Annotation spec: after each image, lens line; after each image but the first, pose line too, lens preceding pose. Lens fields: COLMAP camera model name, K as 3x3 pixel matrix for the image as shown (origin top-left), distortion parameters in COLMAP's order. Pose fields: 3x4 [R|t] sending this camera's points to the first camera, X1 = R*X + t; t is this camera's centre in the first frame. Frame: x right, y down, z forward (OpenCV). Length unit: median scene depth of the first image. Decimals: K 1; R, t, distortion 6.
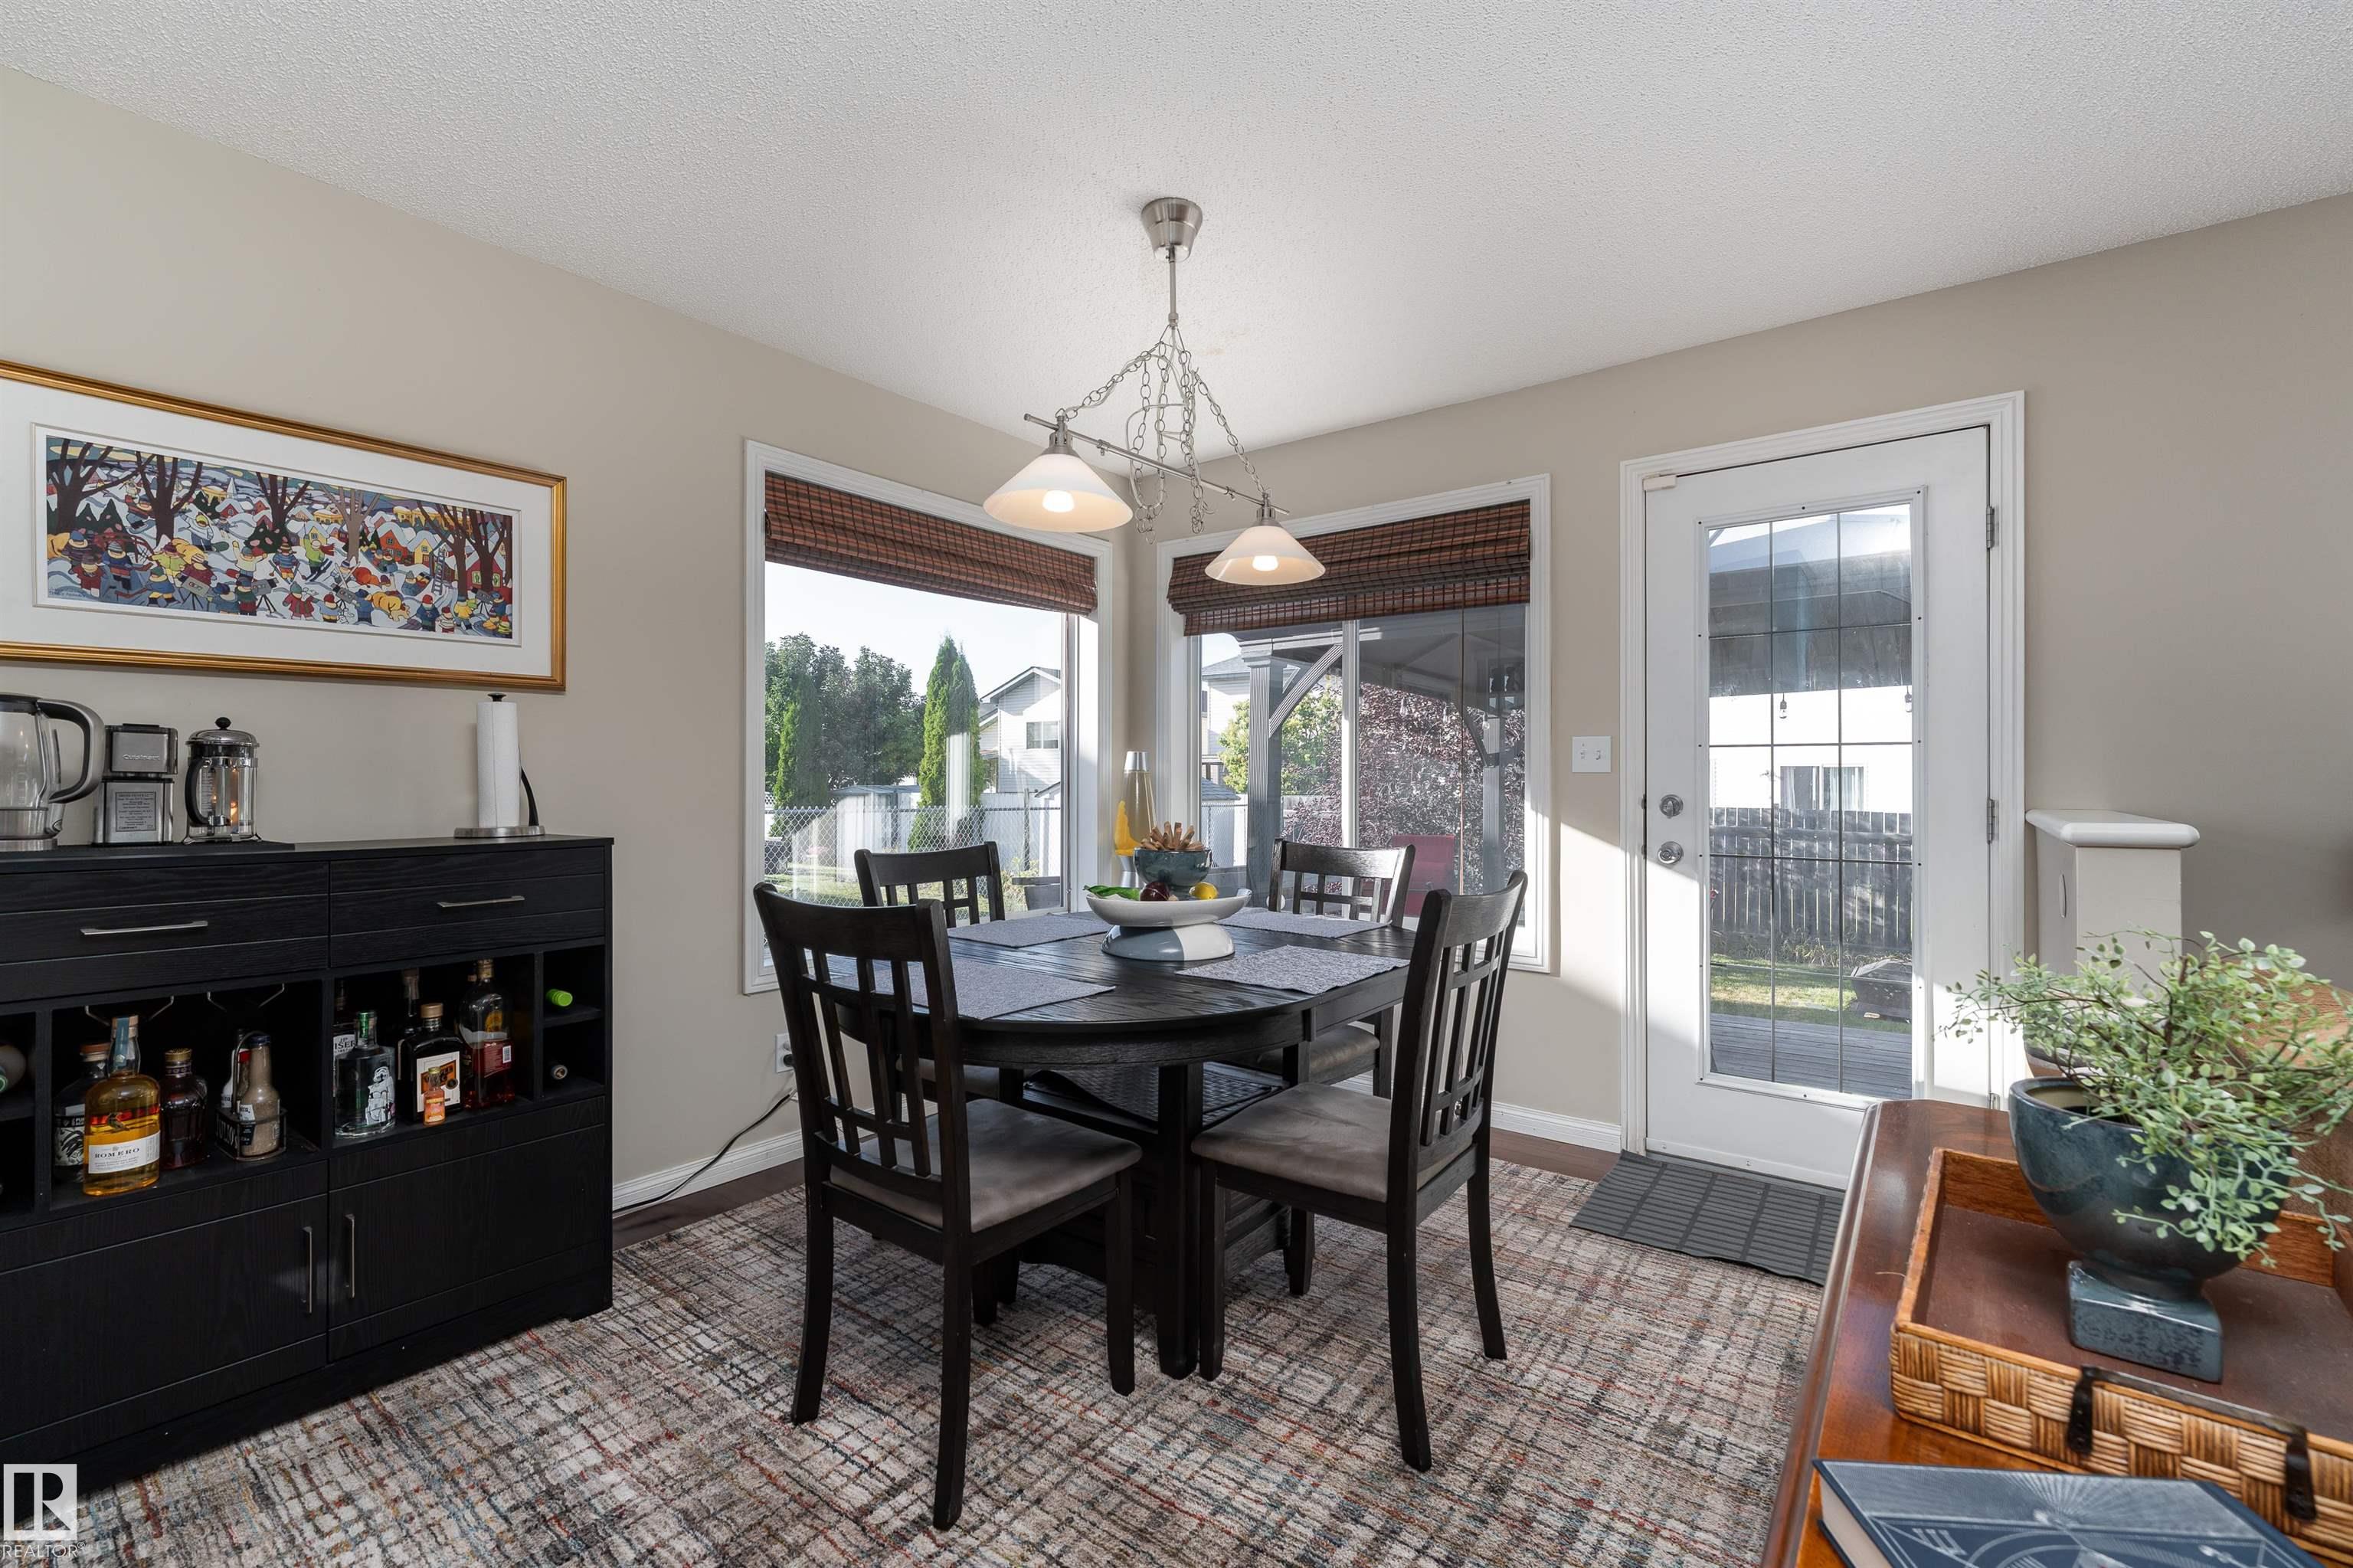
lens RADIAL K [[1015.3, 0, 1172.6], [0, 1015.3, 781.9], [0, 0, 1]] dist [-0.000227, -0.001444]
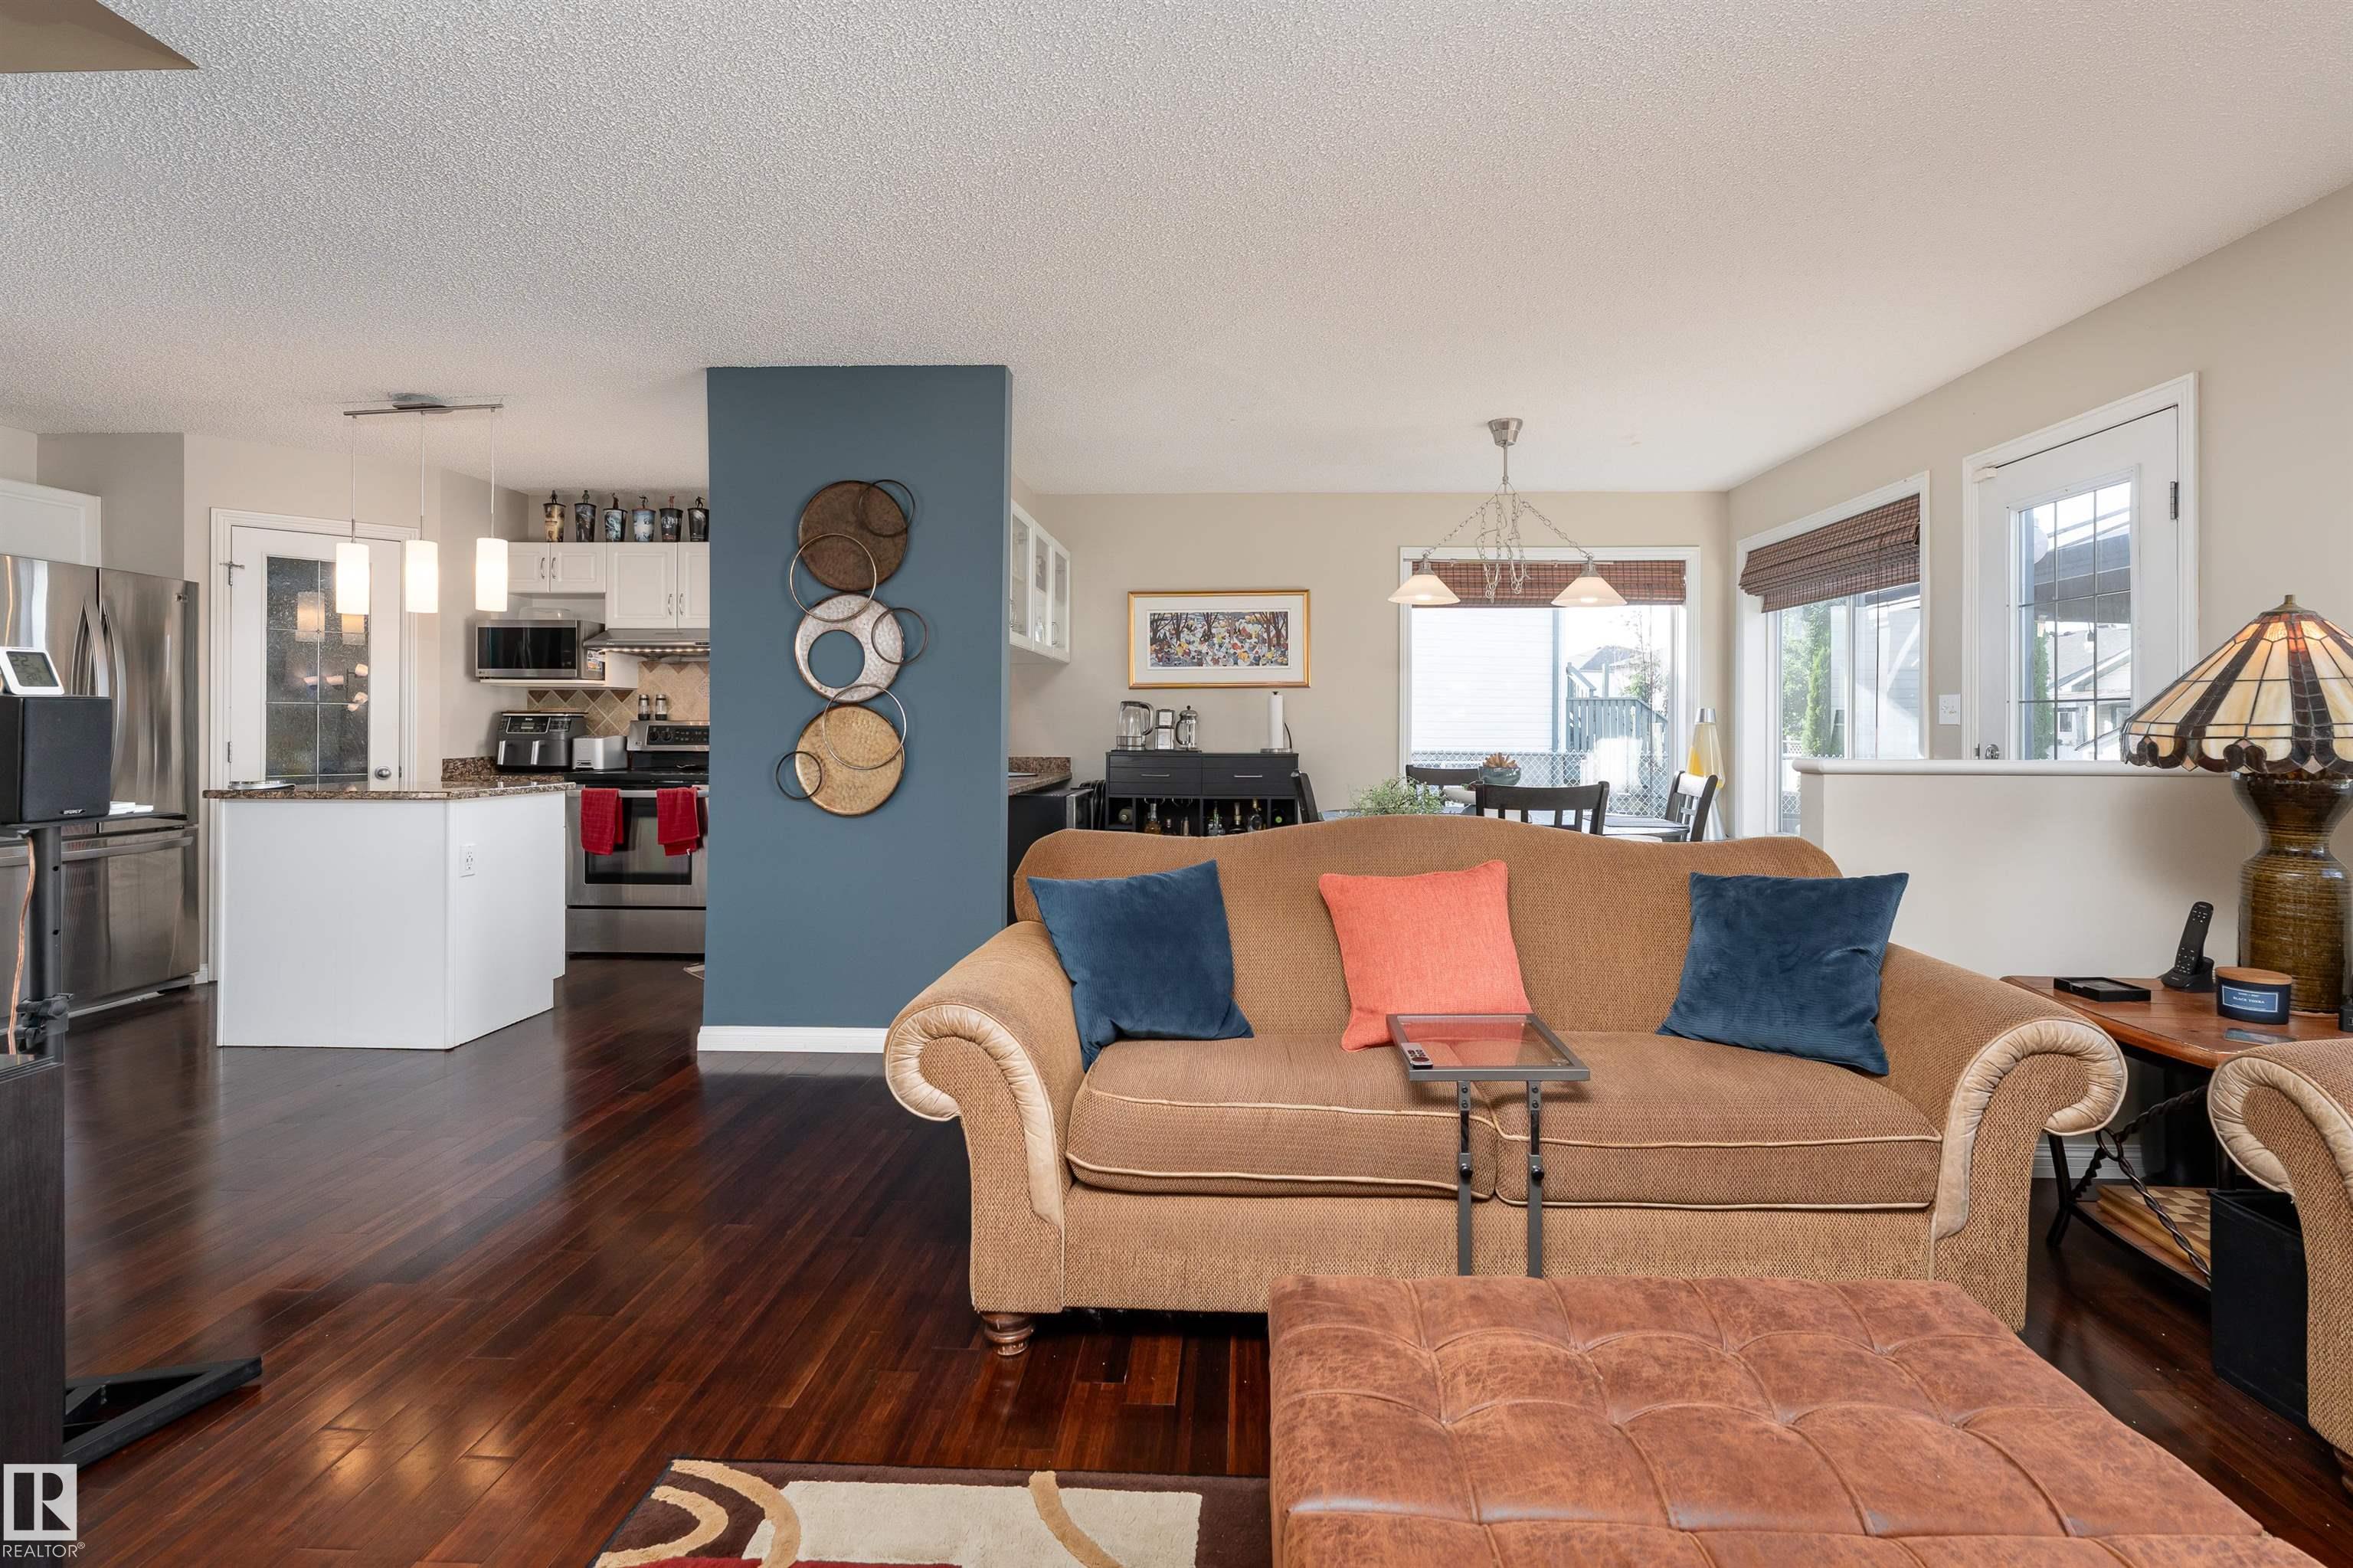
lens RADIAL K [[1071.3, 0, 1203.0], [0, 1071.3, 727.8], [0, 0, 1]] dist [0.004582, -0.001674]
pose [[0.575728, 0.003659, -0.817633, 1.379712], [-0.005347, 0.999985, 0.000711, -0.003941], [0.817623, 0.003962, 0.575740, -0.612076]]
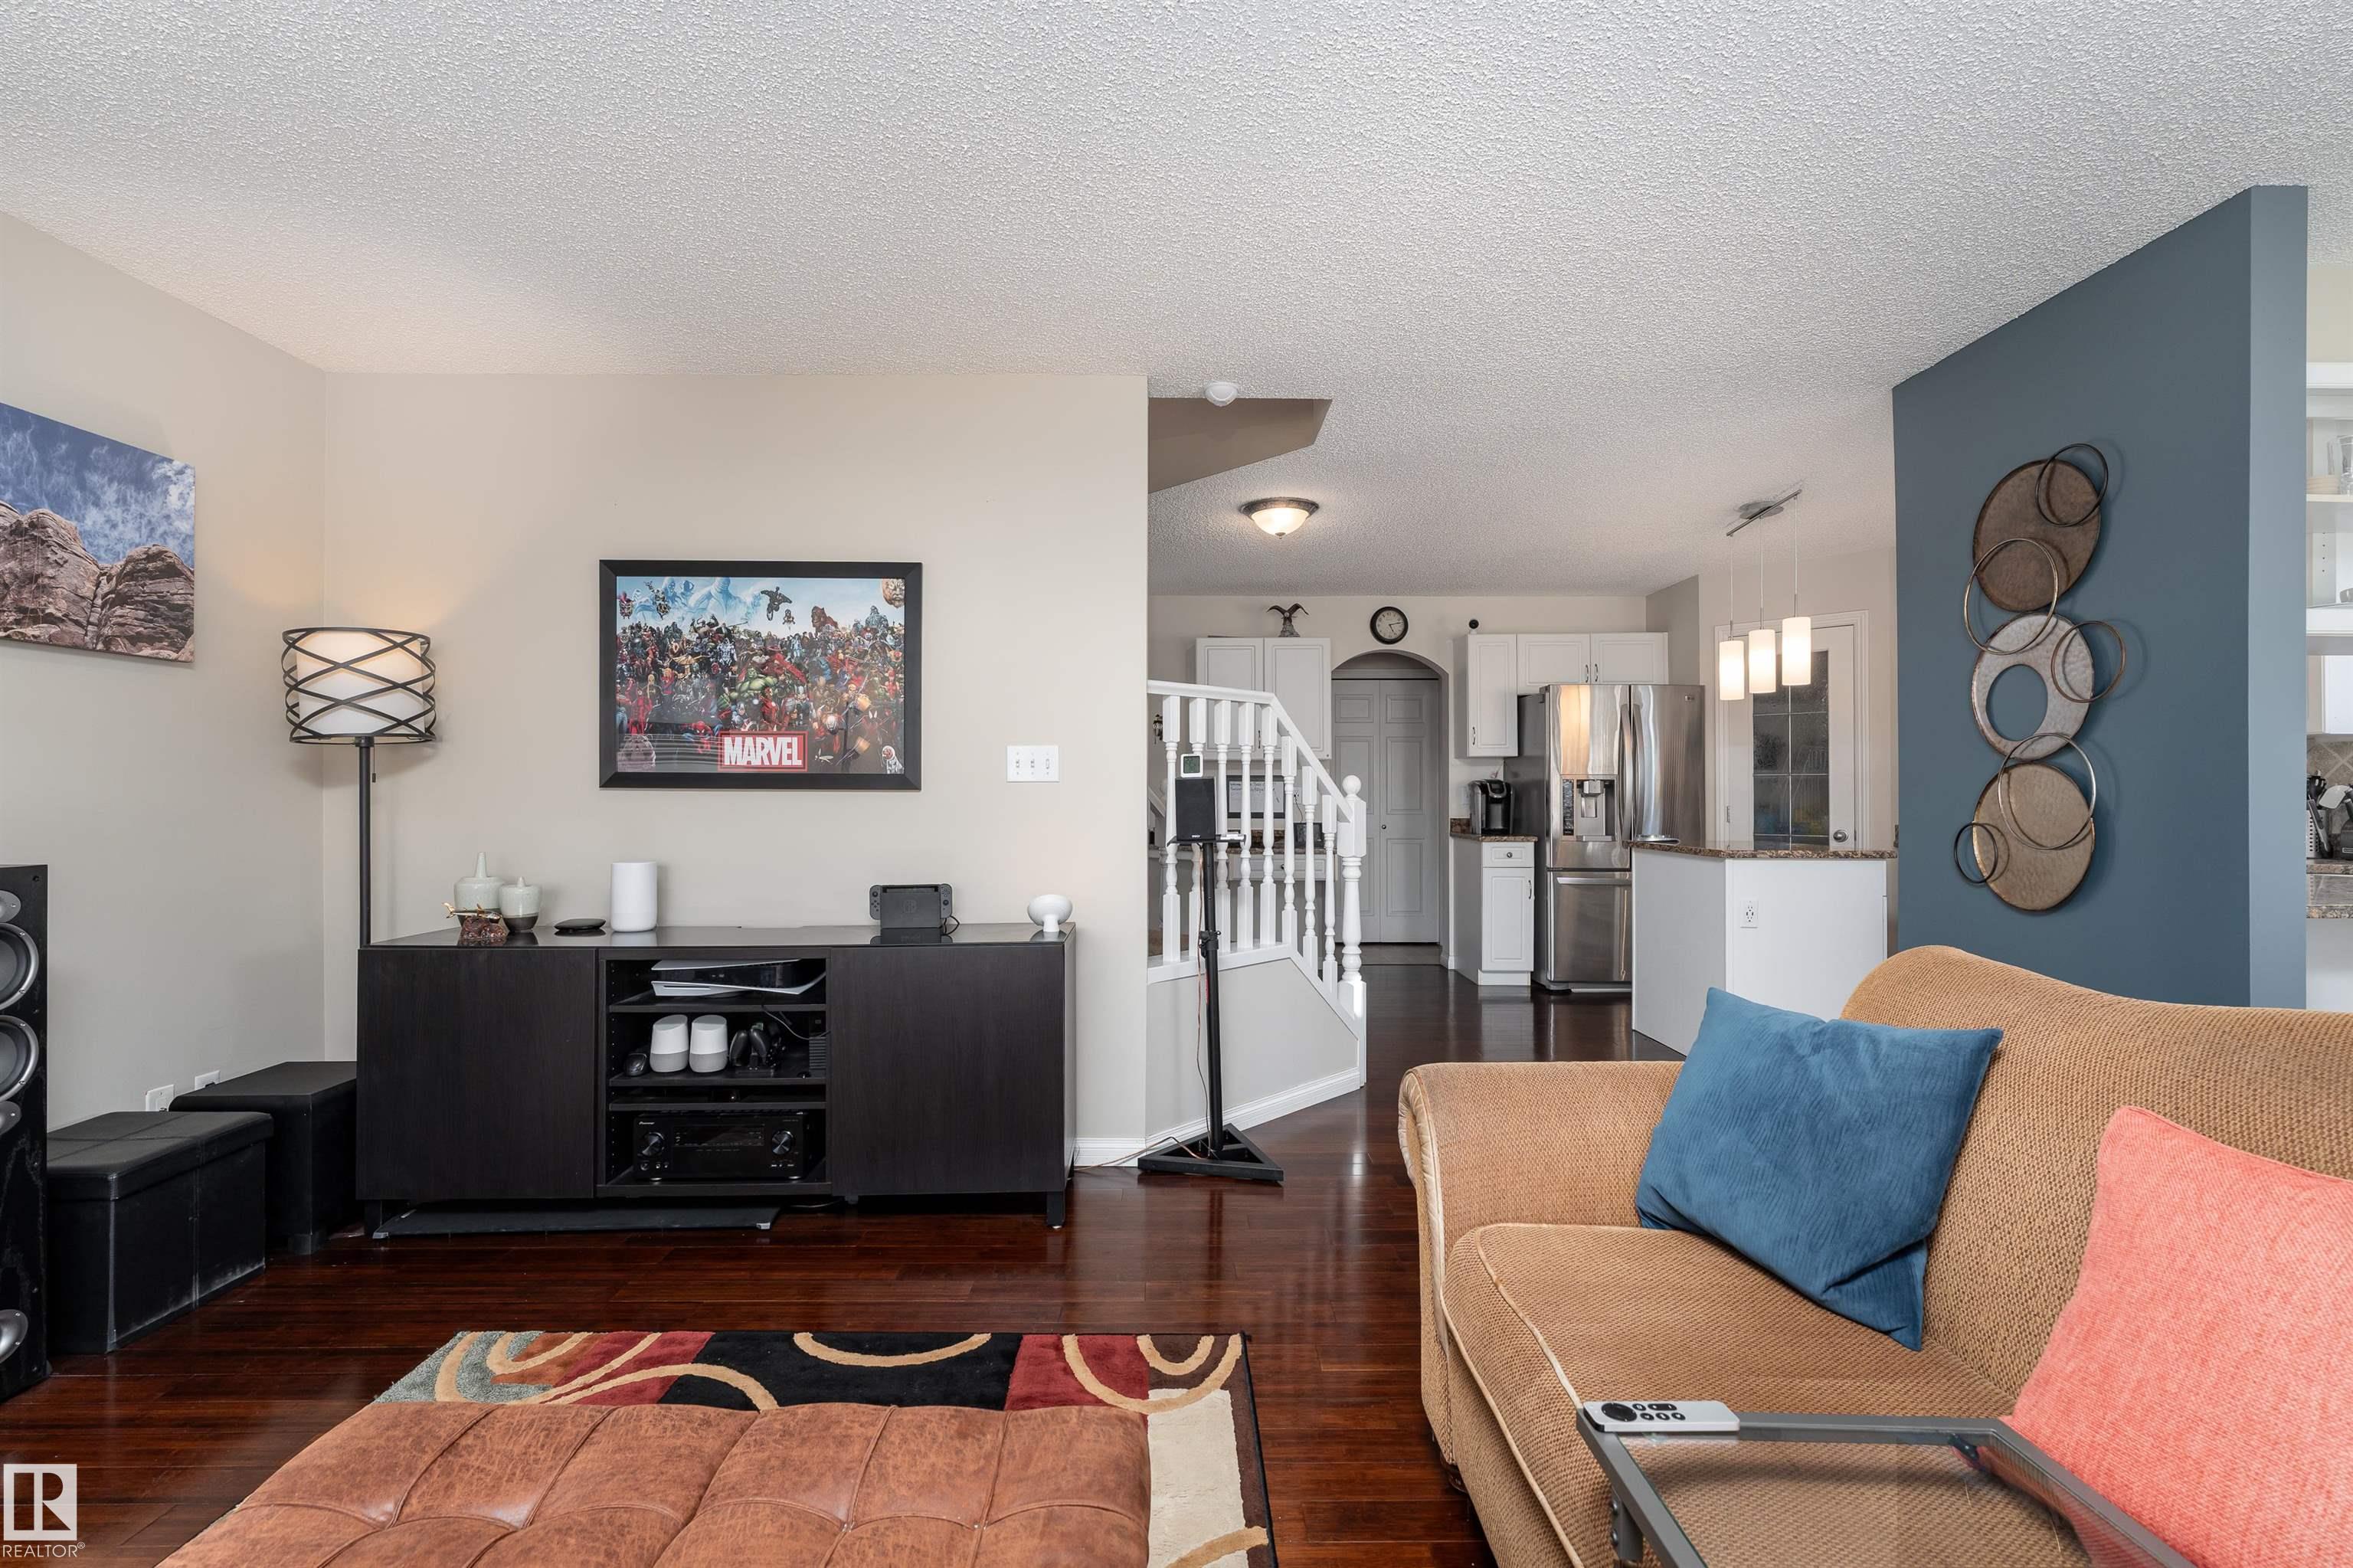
lens RADIAL K [[1015.3, 0, 1184.7], [0, 1015.3, 784.6], [0, 0, 1]] dist [-0.000227, -0.001444]
pose [[-0.788898, -0.003815, -0.614512, 1.179764], [0.000054, 0.999980, -0.006277, -0.002573], [0.614524, -0.004985, -0.788883, 0.279902]]
